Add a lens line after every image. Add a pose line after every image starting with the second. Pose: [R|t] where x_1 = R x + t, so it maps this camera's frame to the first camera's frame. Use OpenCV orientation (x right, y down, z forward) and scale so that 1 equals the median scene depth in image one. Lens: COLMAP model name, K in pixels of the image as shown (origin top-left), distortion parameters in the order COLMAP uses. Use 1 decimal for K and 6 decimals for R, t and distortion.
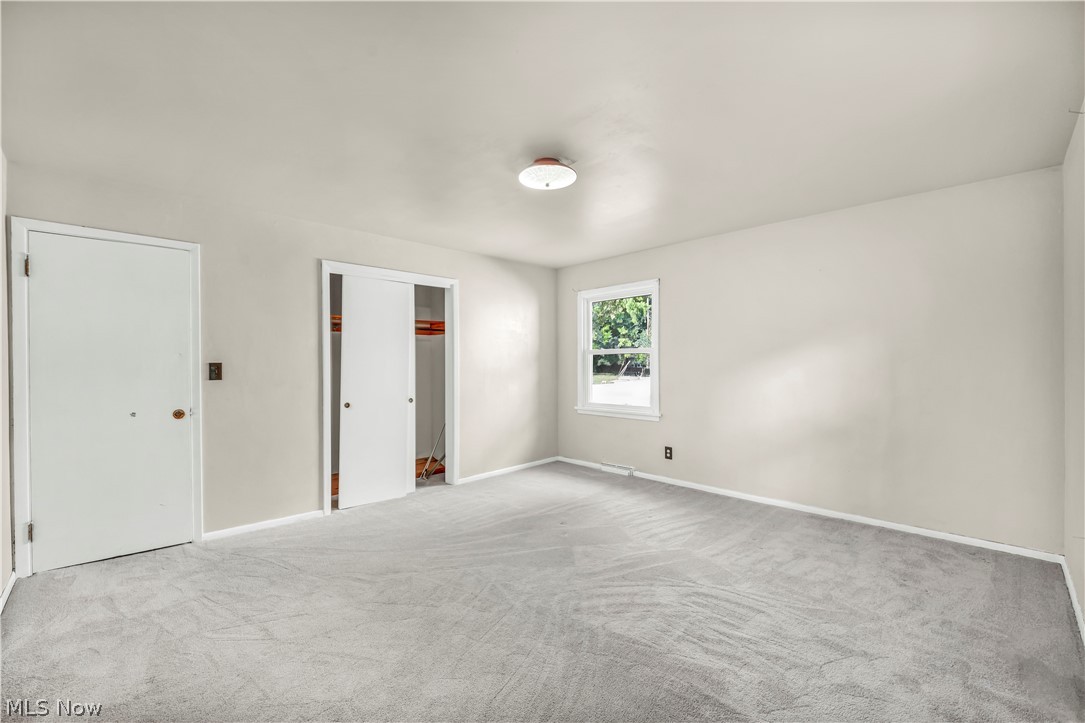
lens RADIAL K [[454.6, 0, 543.6], [0, 454.6, 352.2], [0, 0, 1]] dist [-0.002092, -0.000845]
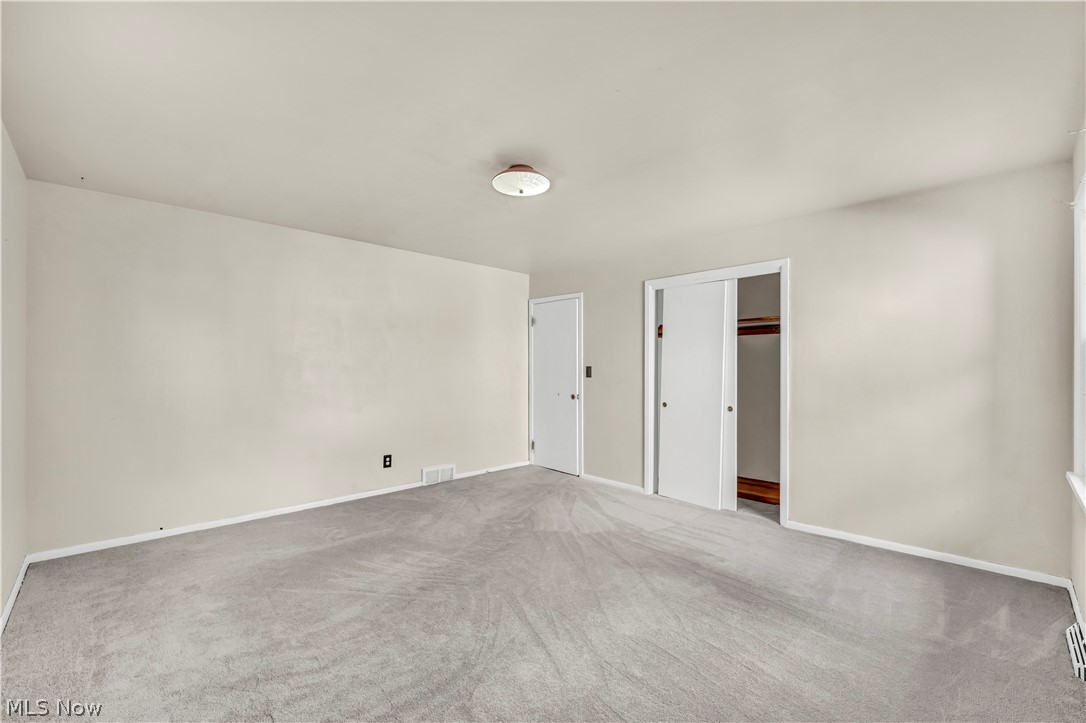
lens RADIAL K [[449.1, 0, 544.2], [0, 449.1, 362.6], [0, 0, 1]] dist [-0.001275, -0.003847]
pose [[0.005867, 0.001297, -0.999982, 0.668399], [0.024437, 0.999700, 0.001440, 0.003883], [0.999684, -0.024445, 0.005834, 0.698081]]
